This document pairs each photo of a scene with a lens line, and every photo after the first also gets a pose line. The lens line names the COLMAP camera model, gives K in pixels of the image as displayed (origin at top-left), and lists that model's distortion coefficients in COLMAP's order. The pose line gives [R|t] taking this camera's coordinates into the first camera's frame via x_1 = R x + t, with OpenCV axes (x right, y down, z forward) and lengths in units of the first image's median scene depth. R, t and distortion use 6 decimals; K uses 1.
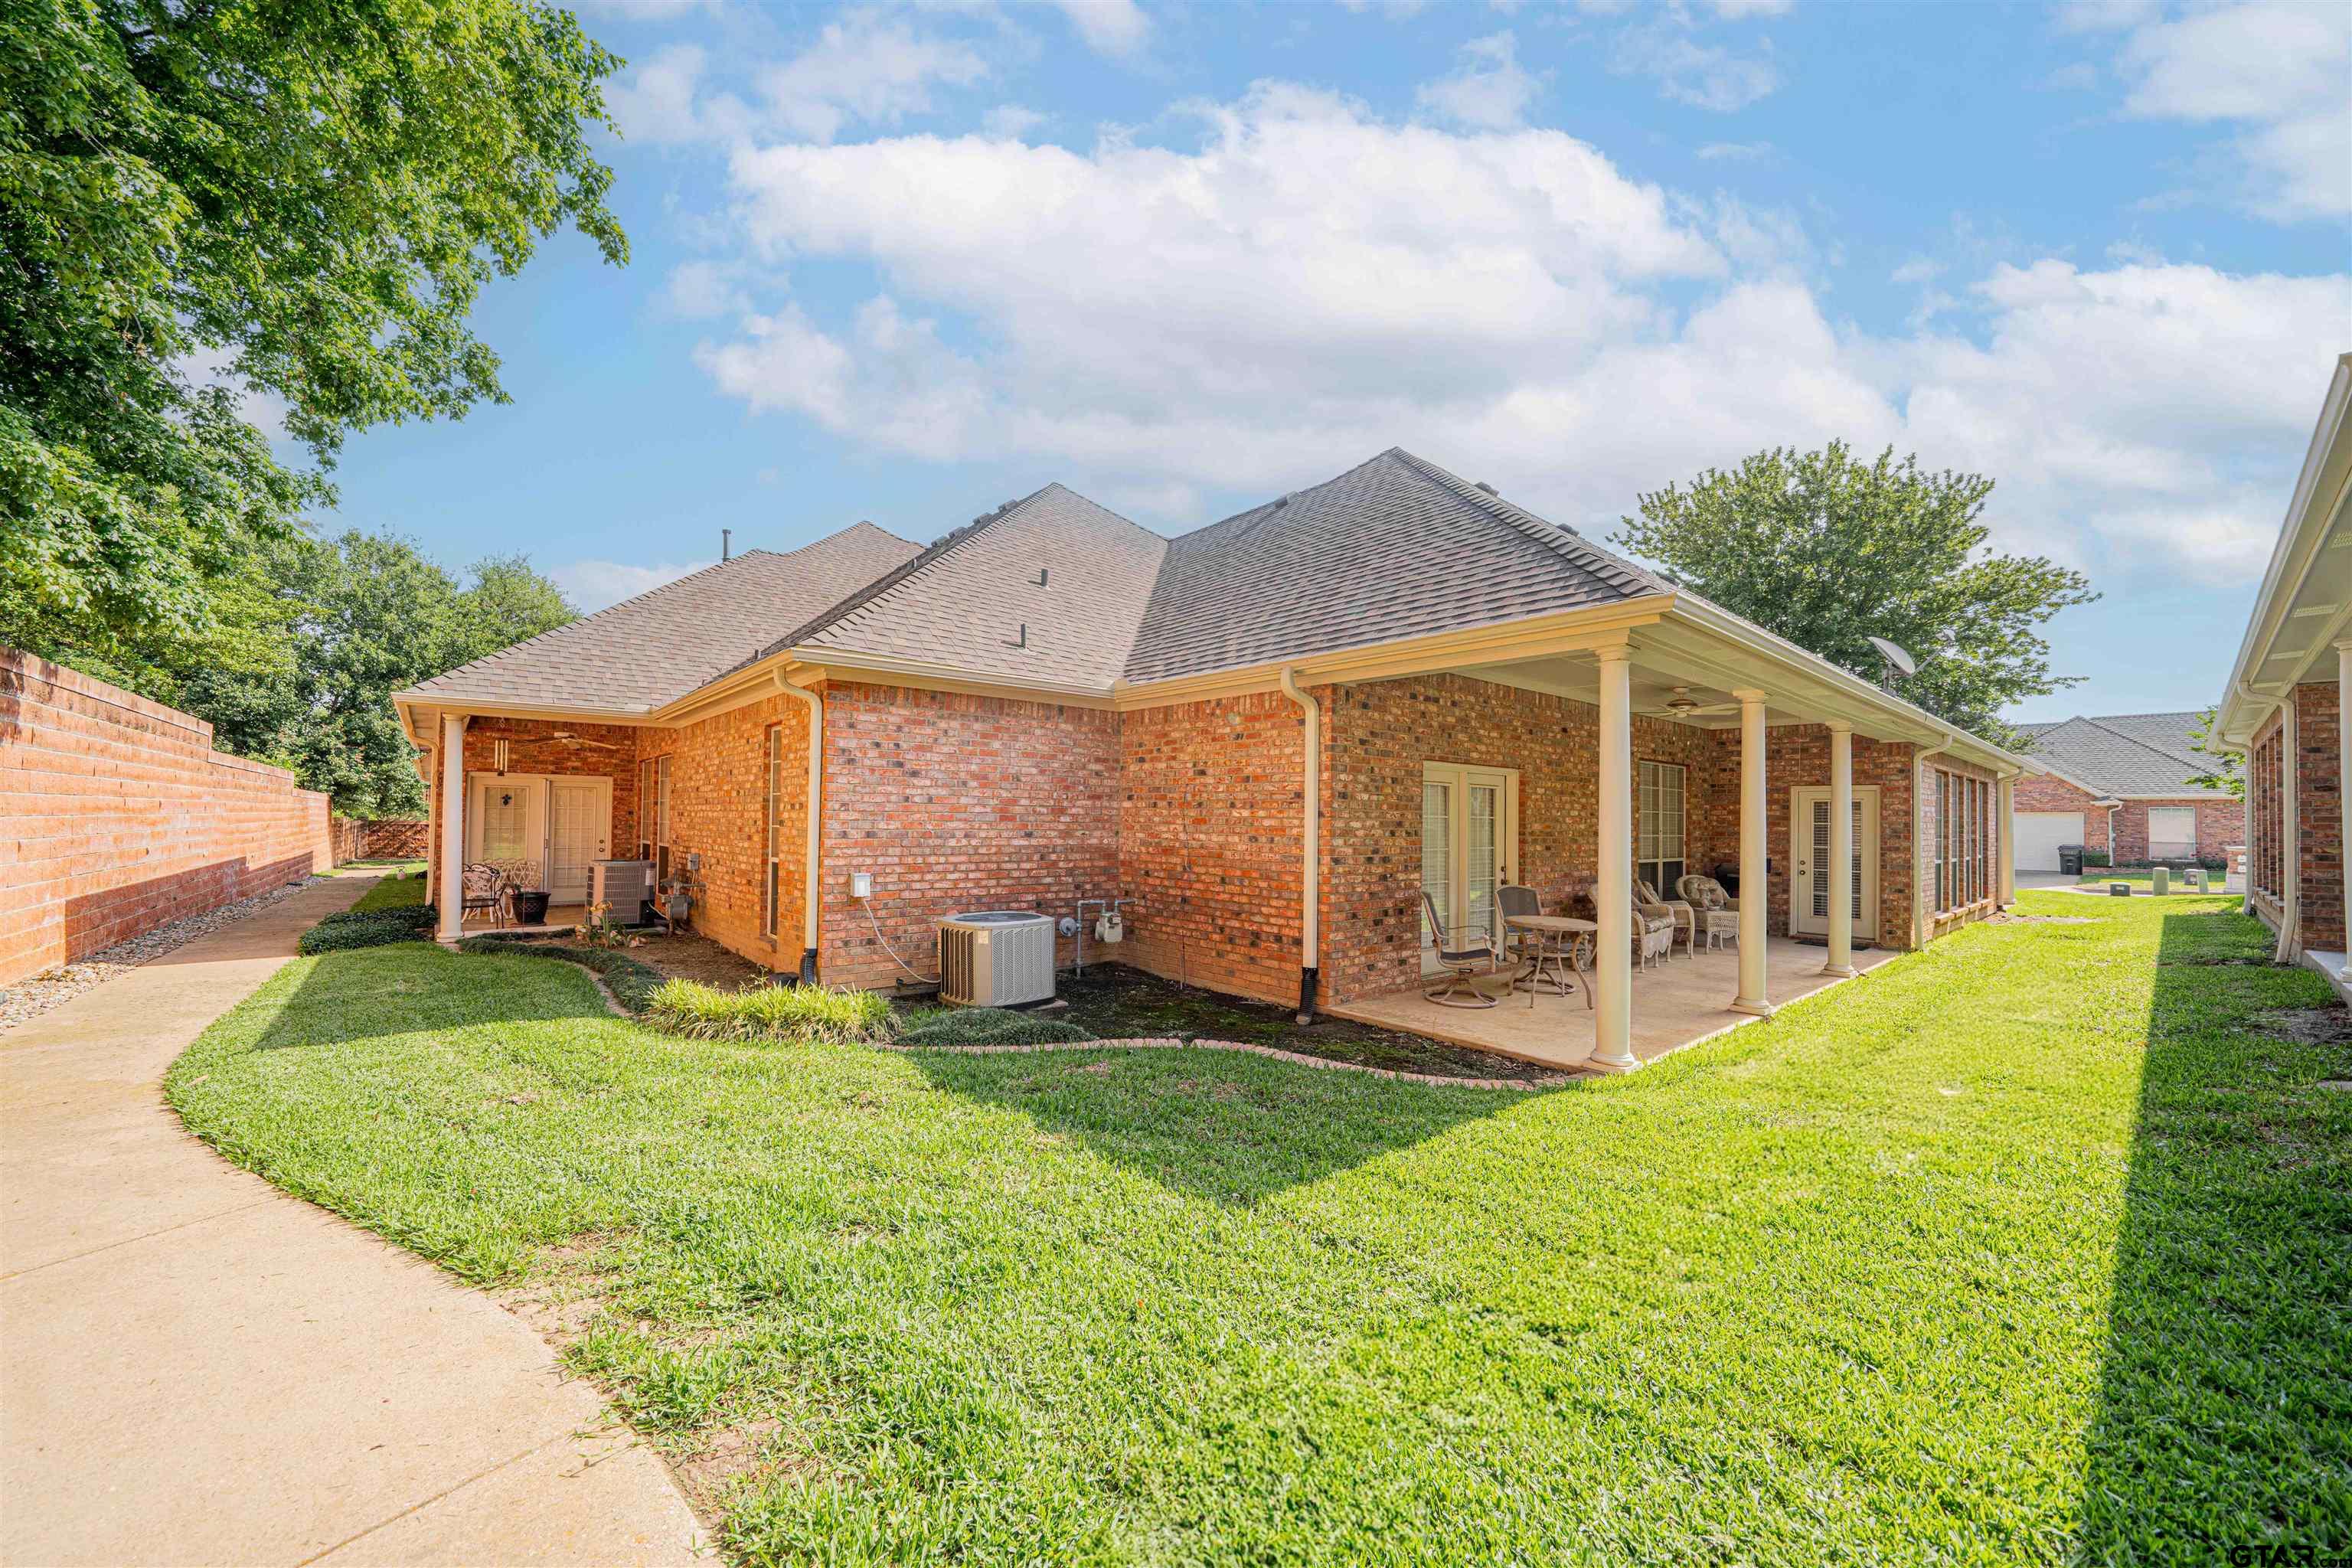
lens RADIAL K [[859.0, 0, 1176.7], [0, 859.0, 802.5], [0, 0, 1]] dist [-0.002230, -0.000136]
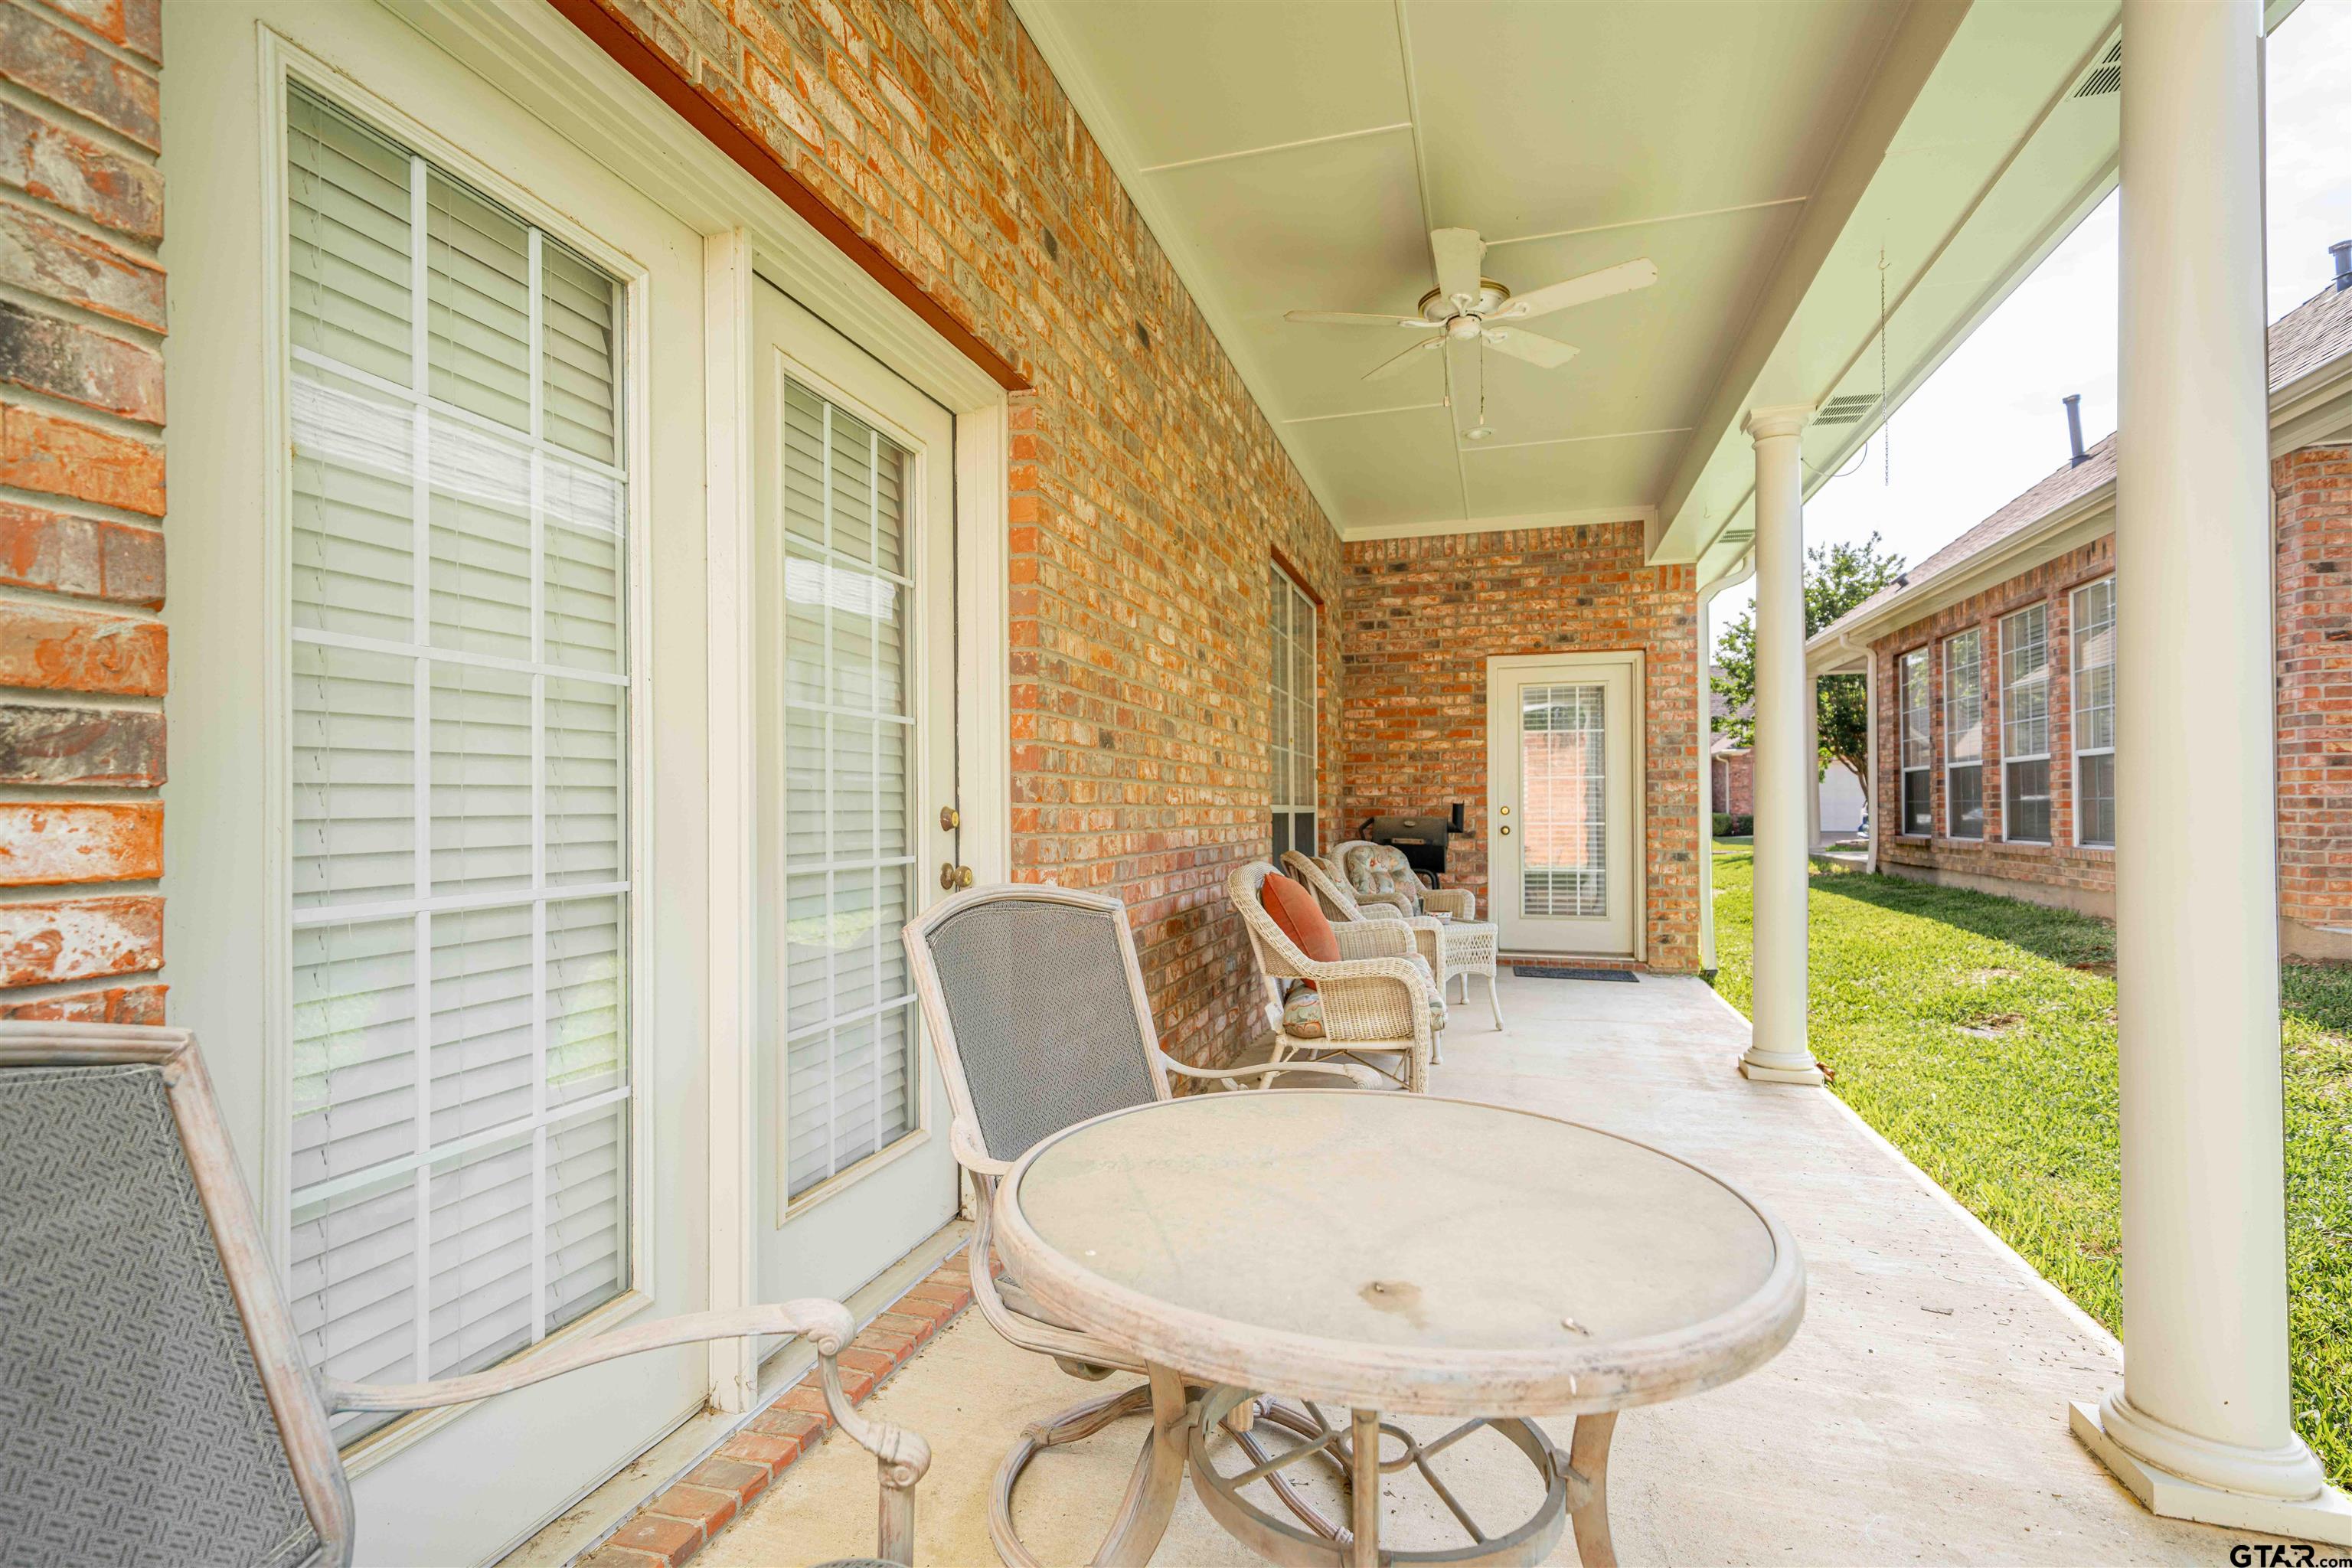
lens RADIAL K [[1145.6, 0, 1168.2], [0, 1145.6, 795.9], [0, 0, 1]] dist [0.002607, 0.000281]
pose [[0.837954, -0.011186, 0.545626, 0.266191], [0.005377, 0.999911, 0.012243, 0.068311], [-0.545715, -0.007326, 0.837939, 0.720658]]
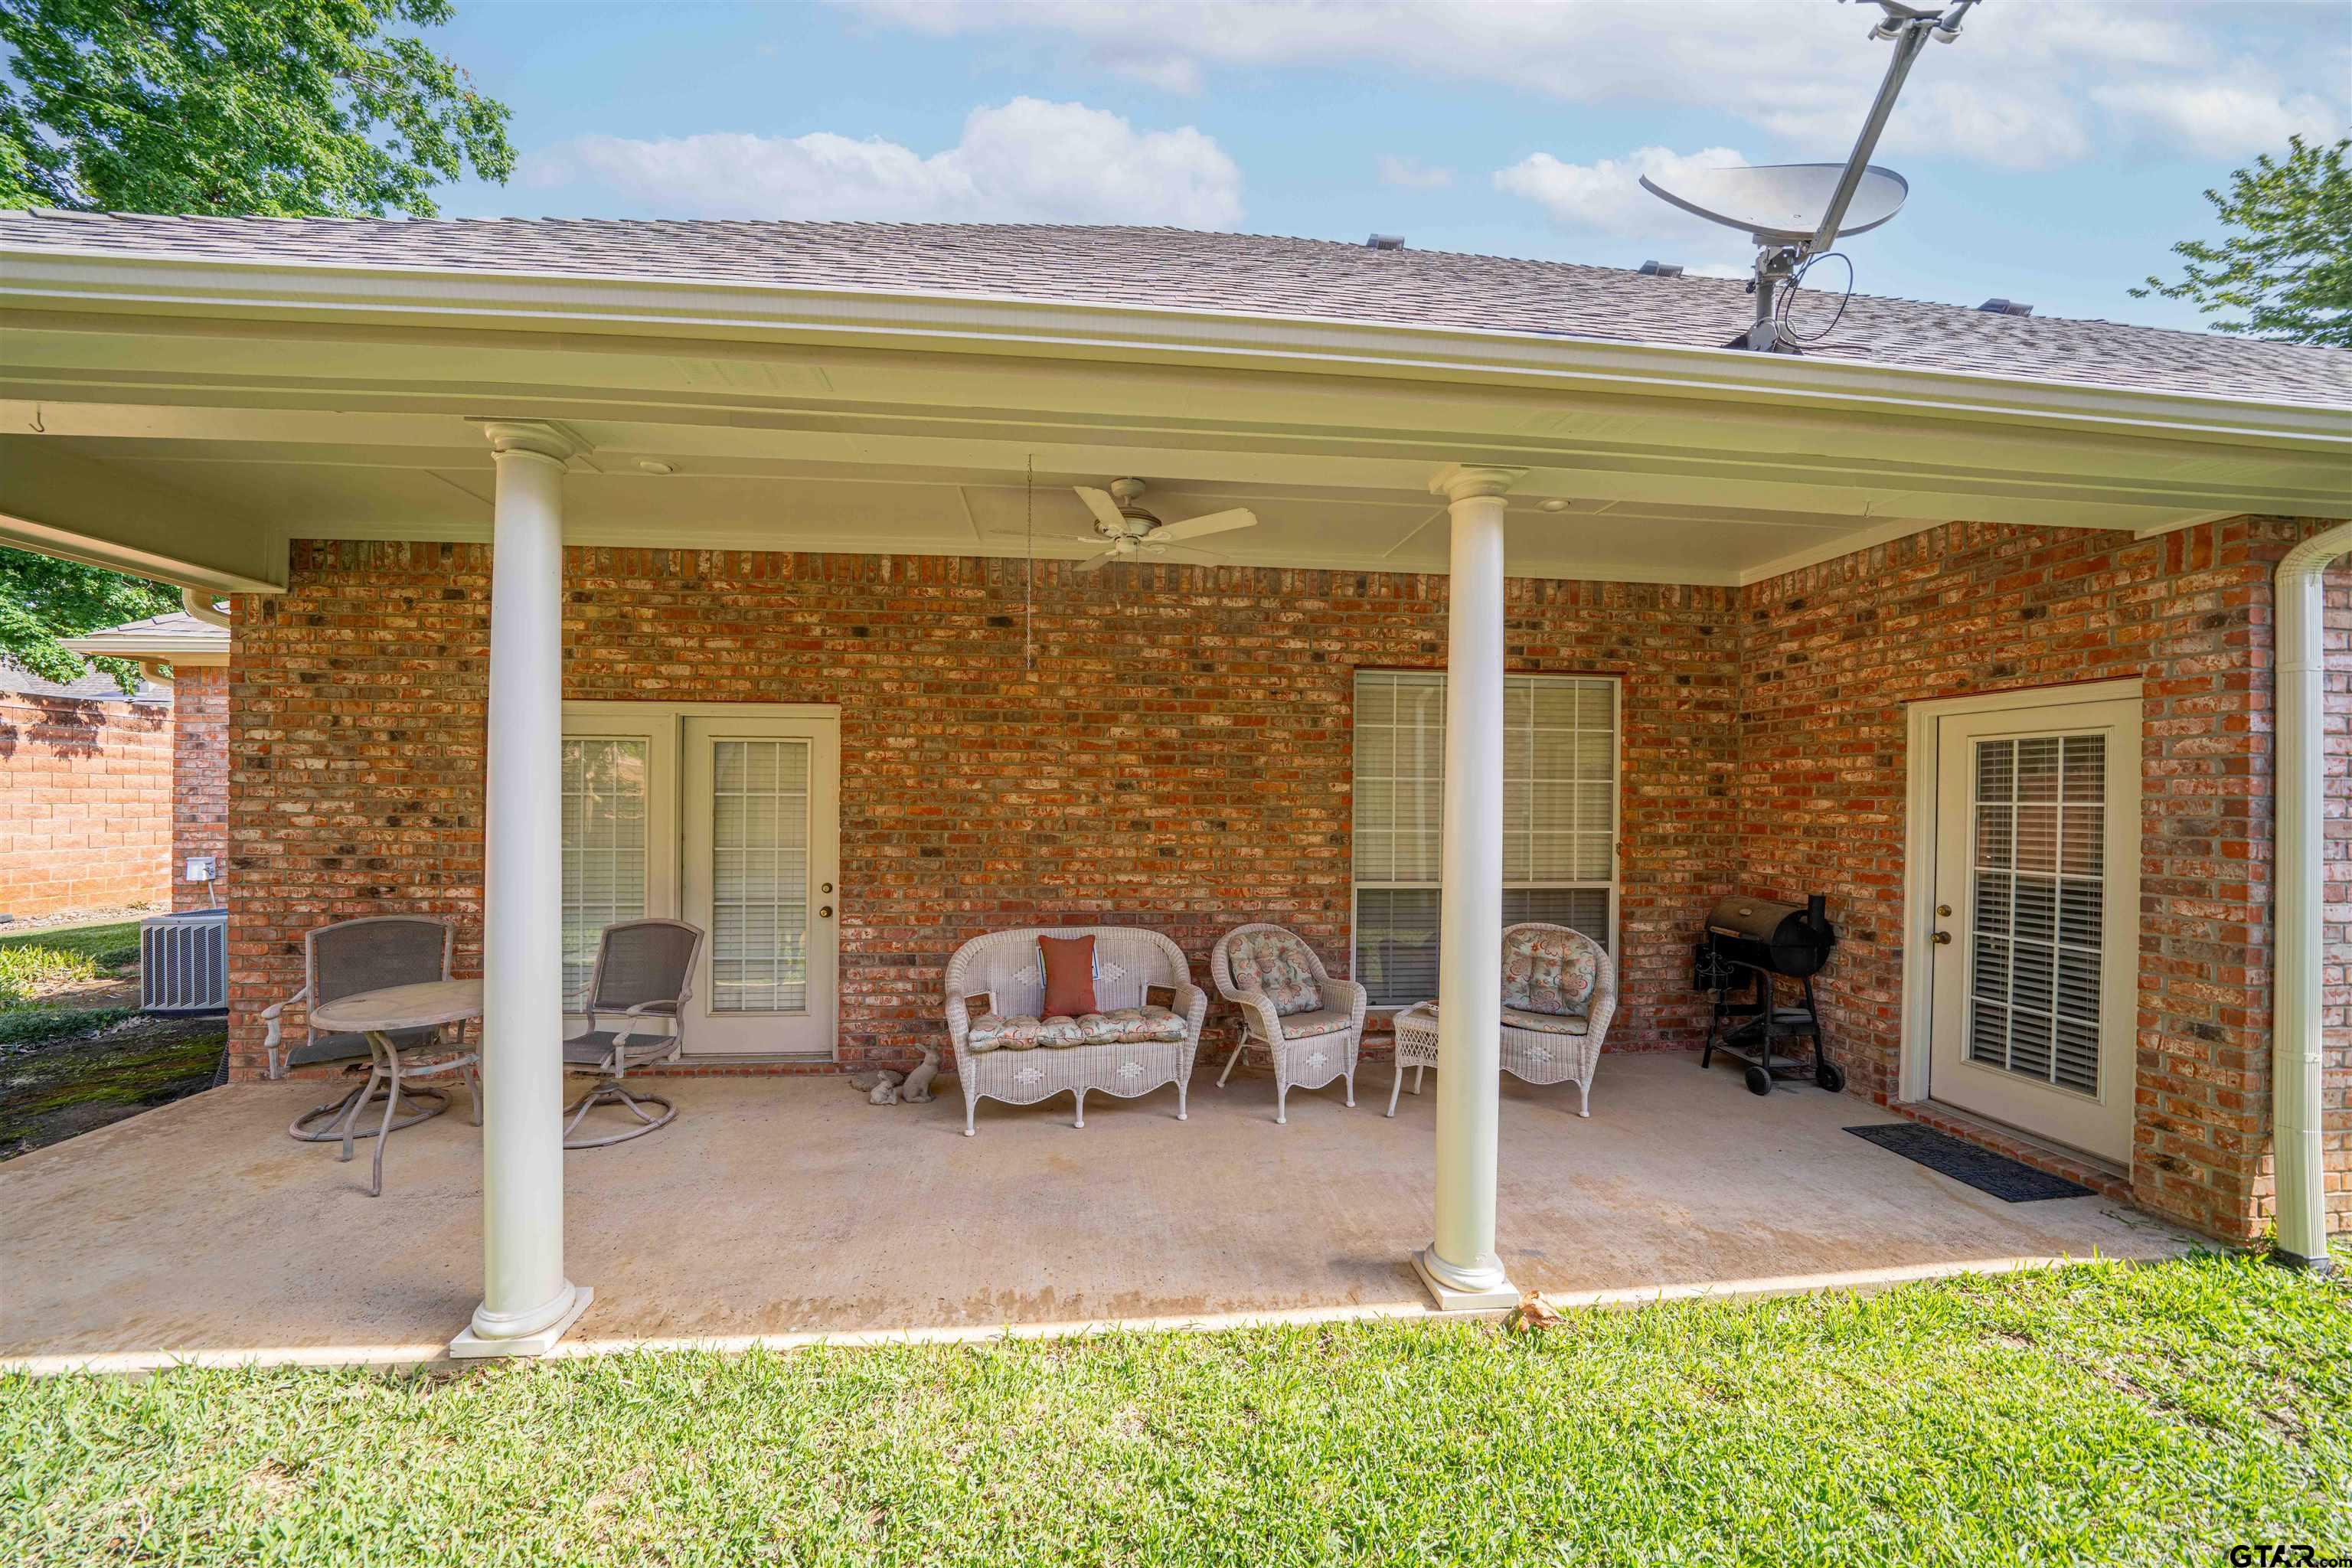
lens RADIAL K [[810.9, 0, 1114.4], [0, 810.9, 794.9], [0, 0, 1]] dist [-0.019101, 0.001384]
pose [[0.819615, -0.010972, -0.572810, 0.834323], [0.014934, 0.999886, 0.002216, 0.019221], [0.572720, -0.010371, 0.819685, 0.686000]]
